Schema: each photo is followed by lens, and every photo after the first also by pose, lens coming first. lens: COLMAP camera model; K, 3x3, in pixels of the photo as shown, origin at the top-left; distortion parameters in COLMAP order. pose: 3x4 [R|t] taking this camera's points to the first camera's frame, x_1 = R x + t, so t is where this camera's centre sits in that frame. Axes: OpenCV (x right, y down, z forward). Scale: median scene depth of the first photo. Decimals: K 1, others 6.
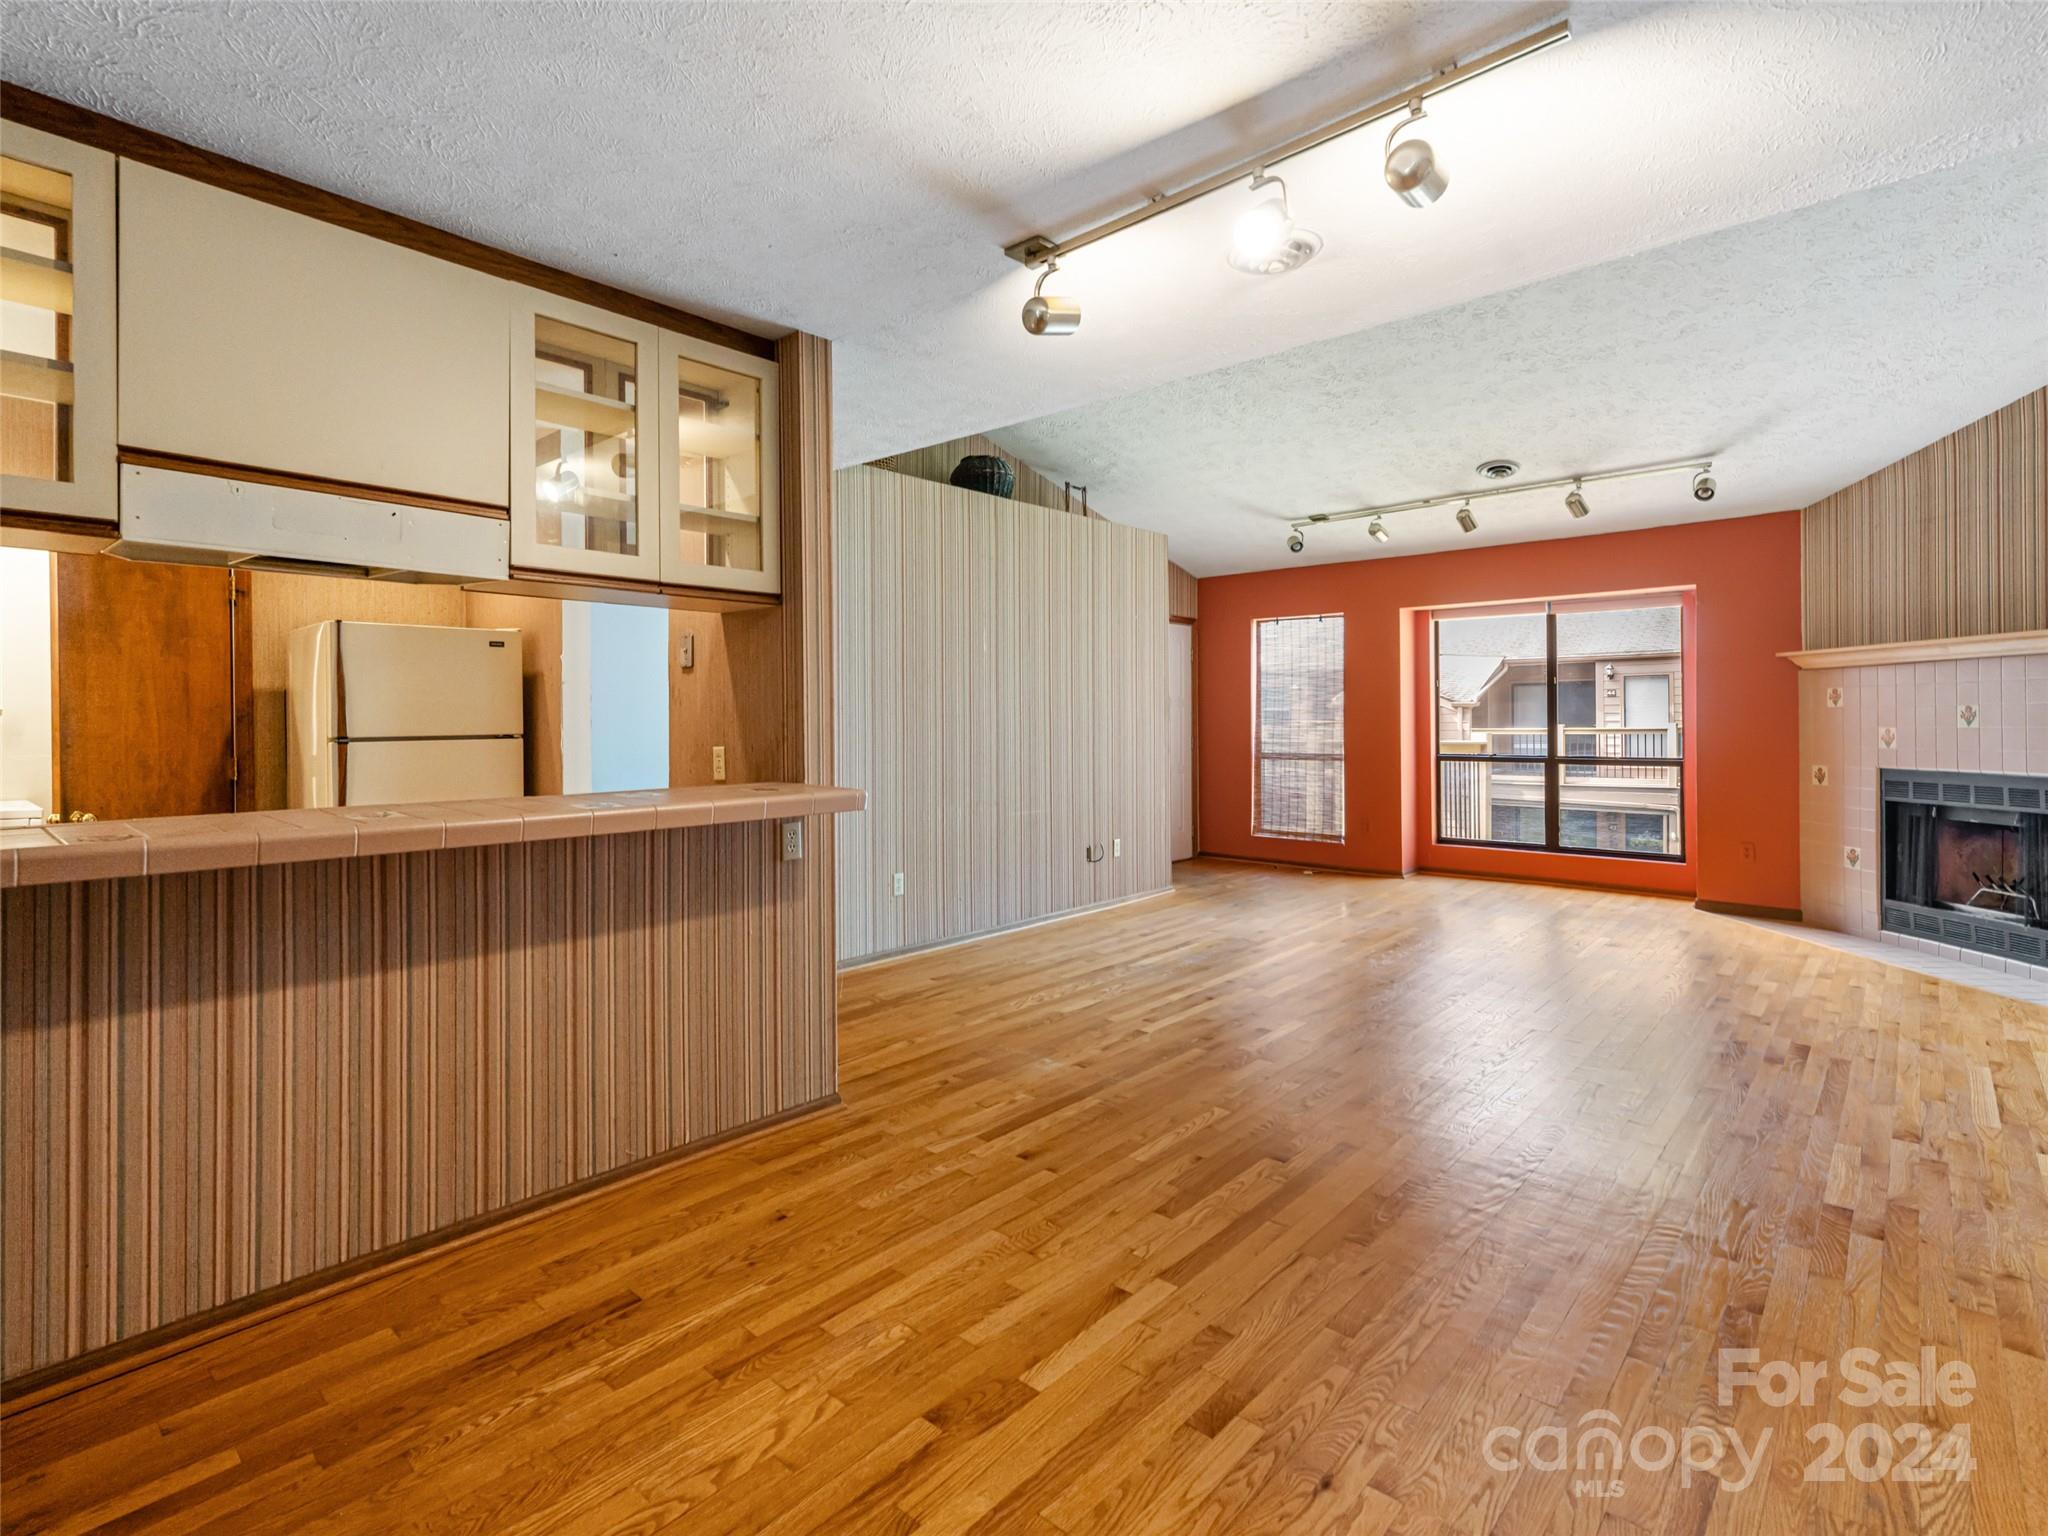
lens RADIAL K [[1005.0, 0, 979.4], [0, 1005.0, 723.4], [0, 0, 1]] dist [0.005295, 0.000110]
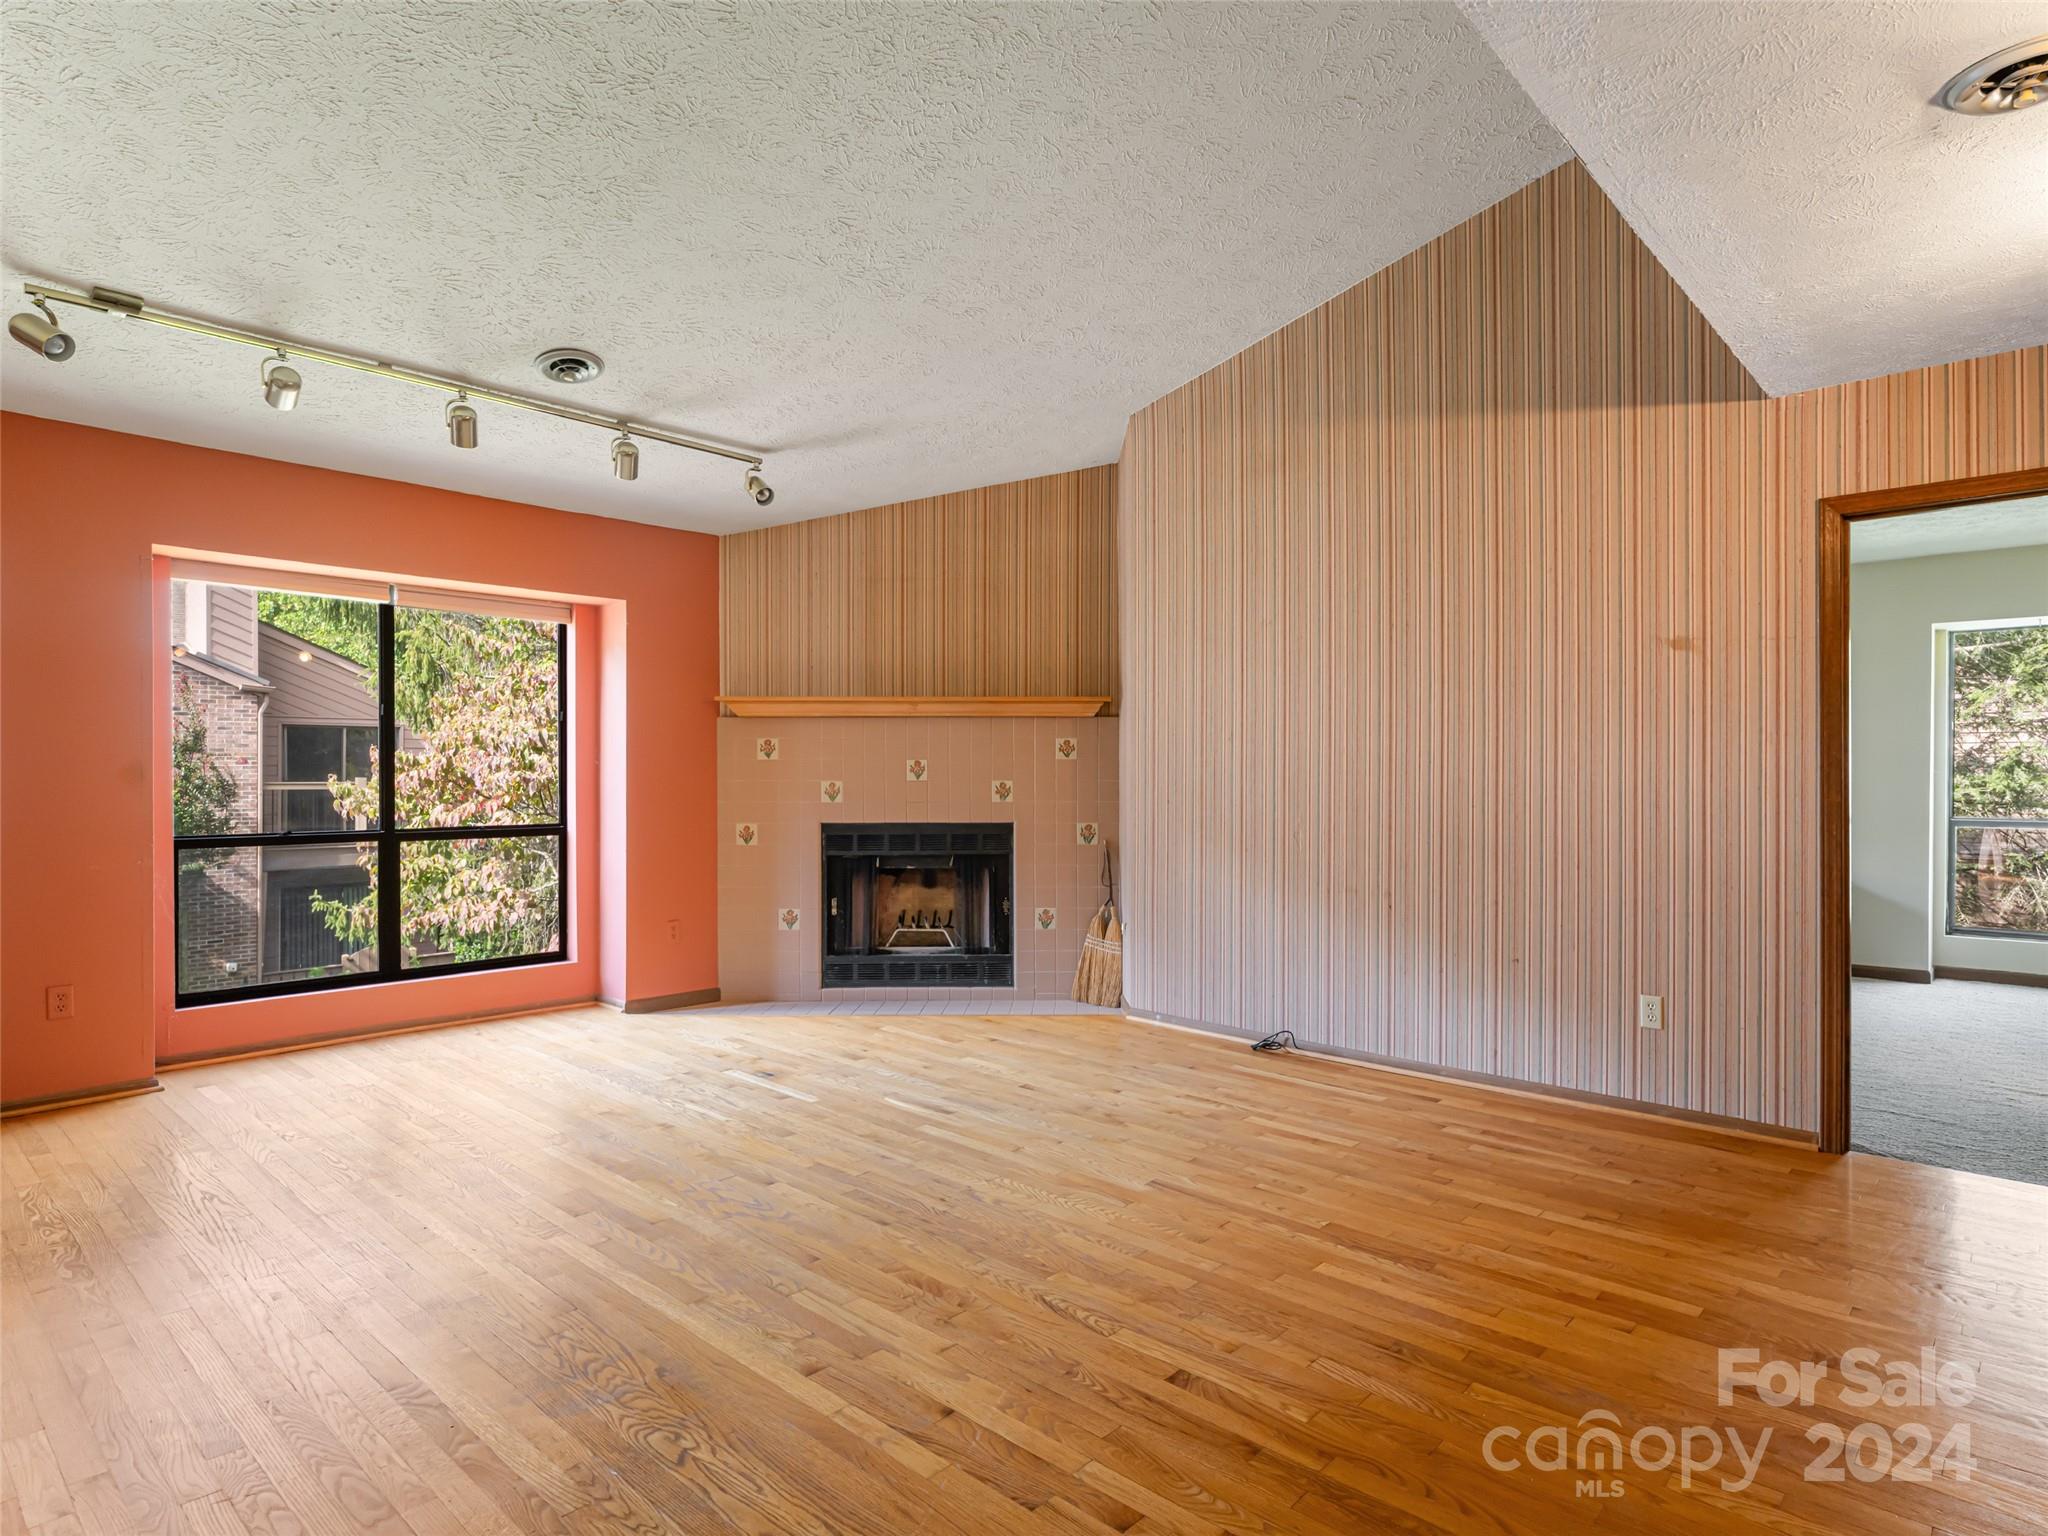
lens RADIAL K [[1127.5, 0, 1097.0], [0, 1127.5, 782.1], [0, 0, 1]] dist [0.003372, 0.001337]
pose [[-0.029849, -0.003353, 0.999549, -0.318151], [0.002578, 0.999991, 0.003432, 0.002810], [-0.999551, 0.002679, -0.029840, 1.181882]]
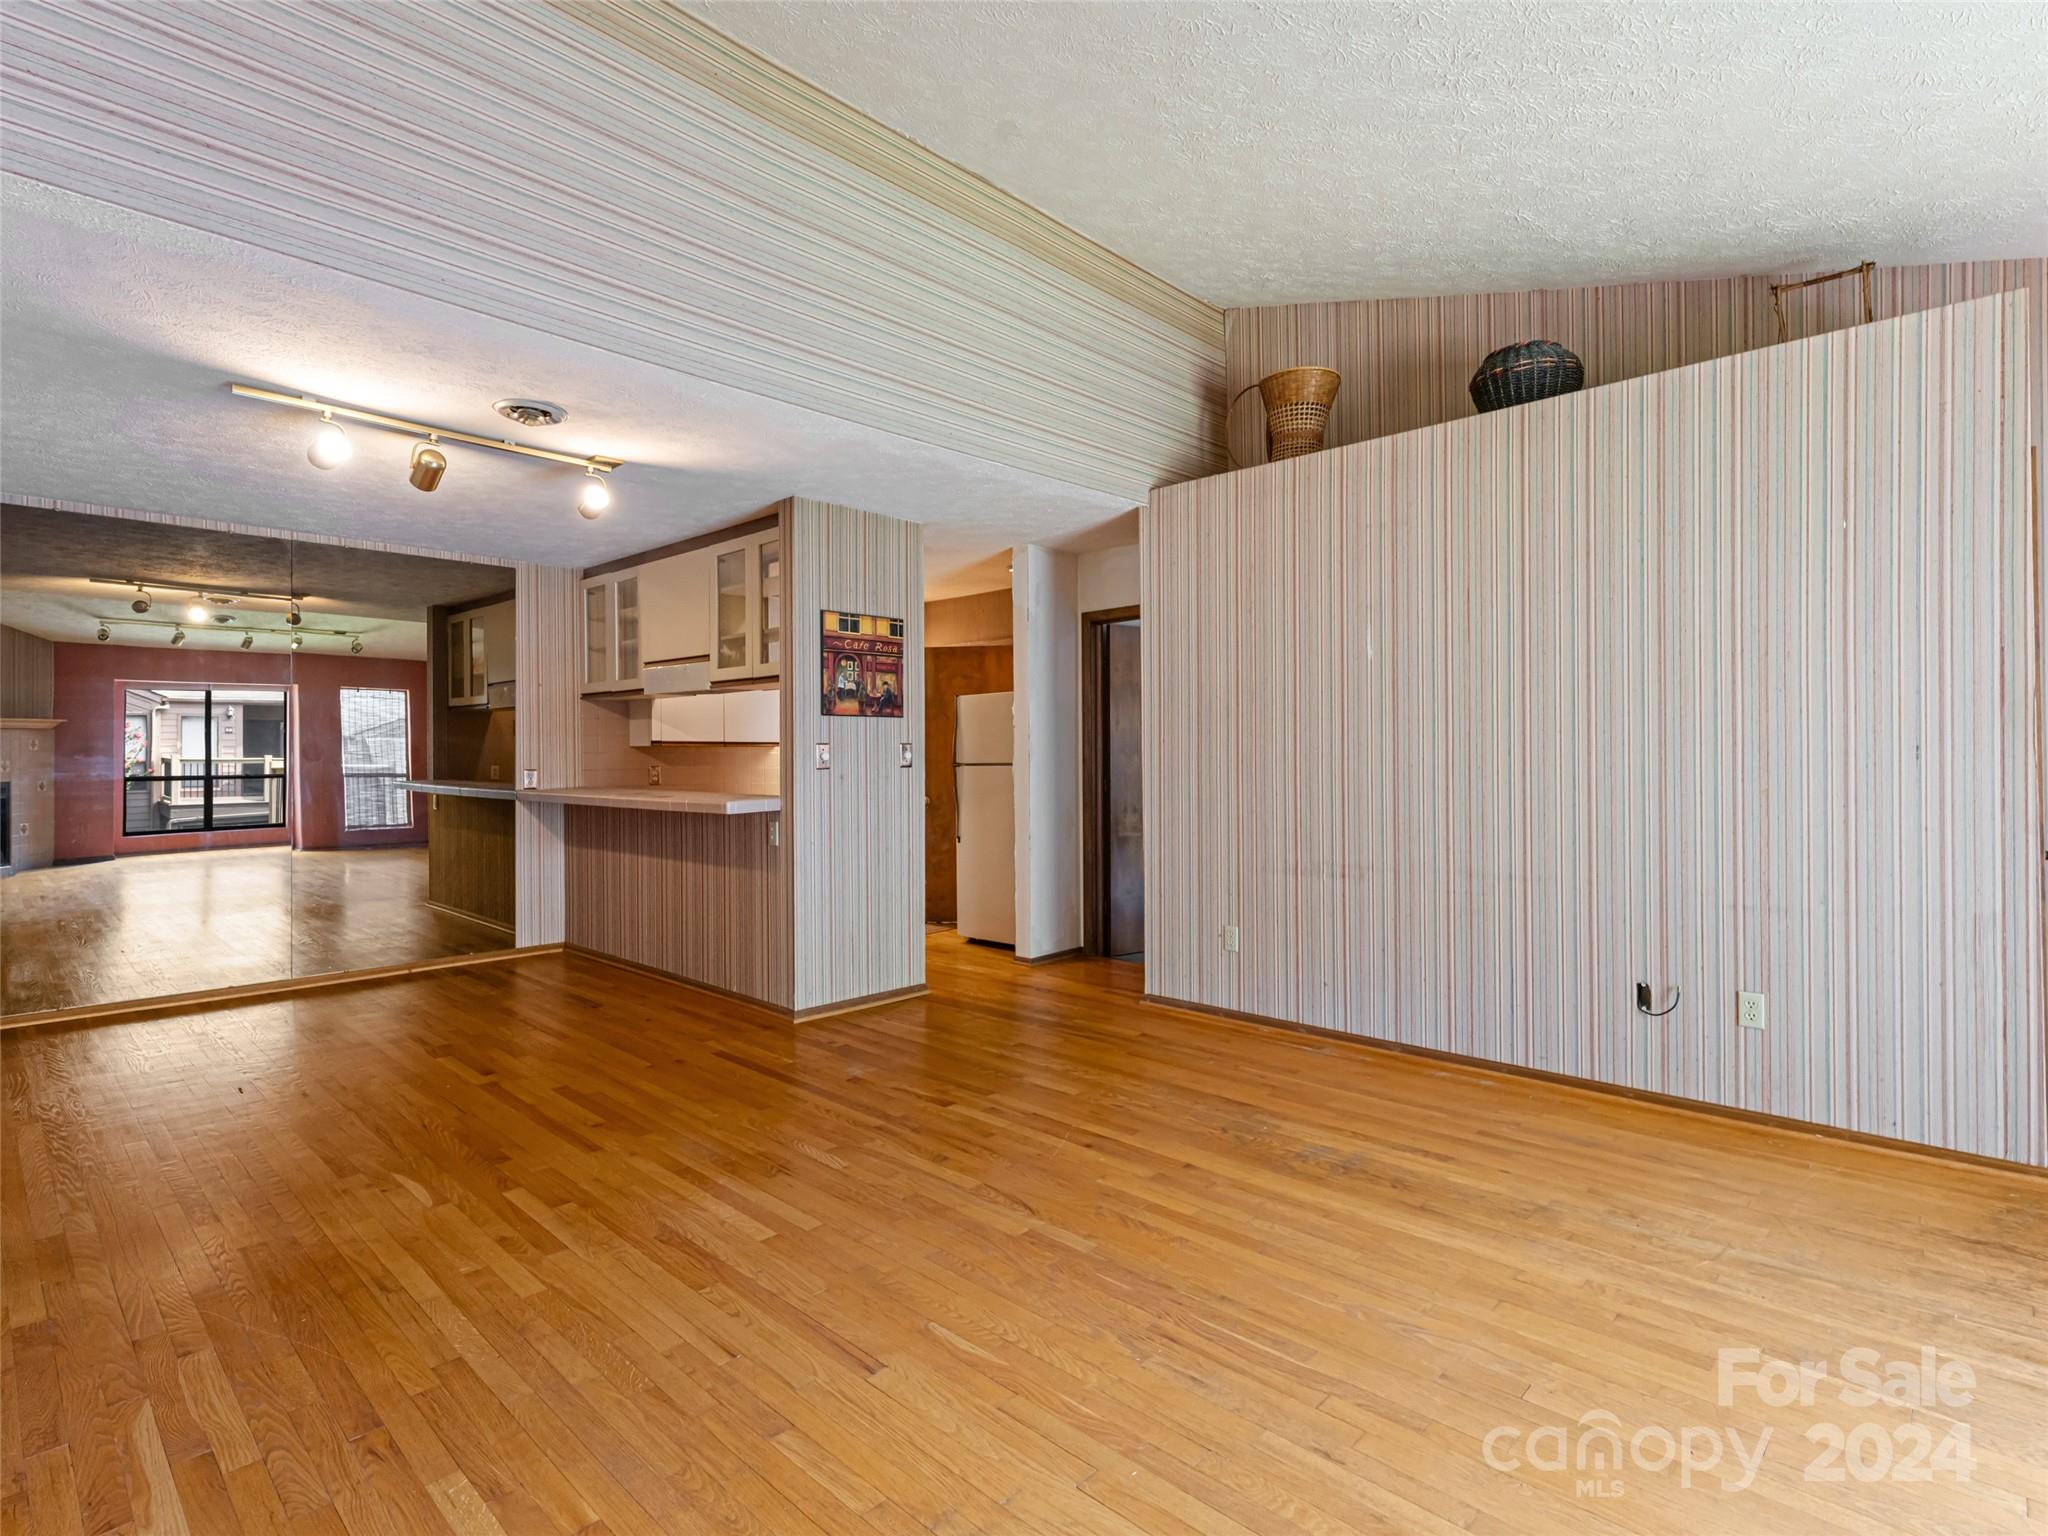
lens RADIAL K [[1026.6, 0, 1021.8], [0, 1026.6, 754.9], [0, 0, 1]] dist [-0.004614, 0.002234]
pose [[-0.014091, 0.005290, -0.999887, 1.190122], [0.003894, 0.999979, 0.005236, -0.009702], [0.999893, -0.003819, -0.014111, 1.200573]]
